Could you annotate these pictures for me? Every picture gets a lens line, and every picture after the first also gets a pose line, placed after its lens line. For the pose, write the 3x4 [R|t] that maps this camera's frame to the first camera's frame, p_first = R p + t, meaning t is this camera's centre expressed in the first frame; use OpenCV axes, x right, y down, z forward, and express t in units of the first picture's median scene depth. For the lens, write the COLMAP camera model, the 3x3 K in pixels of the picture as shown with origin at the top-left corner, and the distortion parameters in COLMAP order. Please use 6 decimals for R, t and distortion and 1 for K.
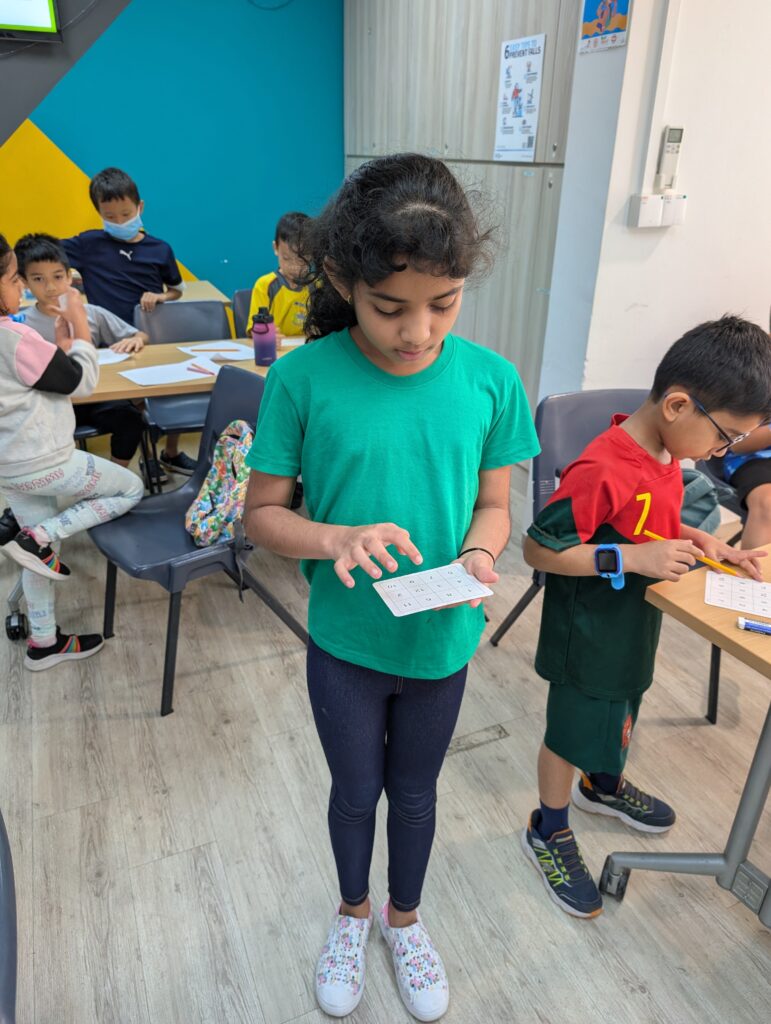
lens RADIAL K [[717.6, 0, 384.2], [0, 717.6, 511.7], [0, 0, 1]] dist [-0.010049, -0.010212]
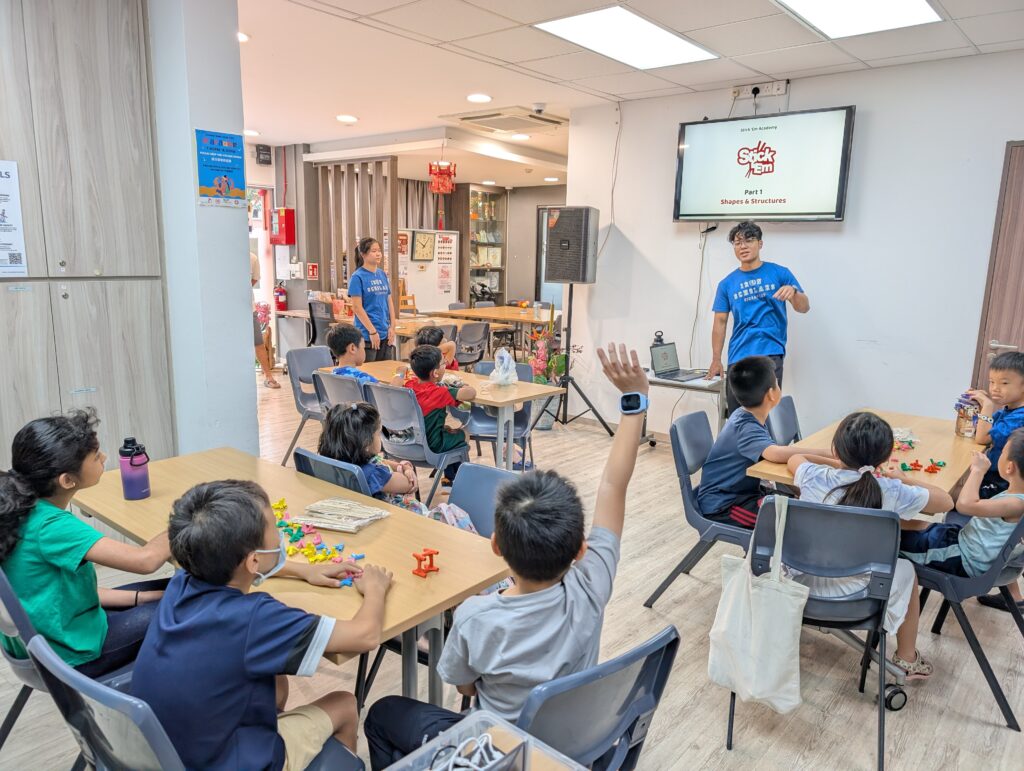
lens RADIAL K [[717.6, 0, 512.1], [0, 717.6, 388.1], [0, 0, 1]] dist [-0.010049, -0.010212]
pose [[-0.452499, -0.176202, 0.874184, -1.018671], [0.380446, 0.848456, 0.367945, -0.486266], [-0.806539, 0.499074, -0.316890, 0.885016]]
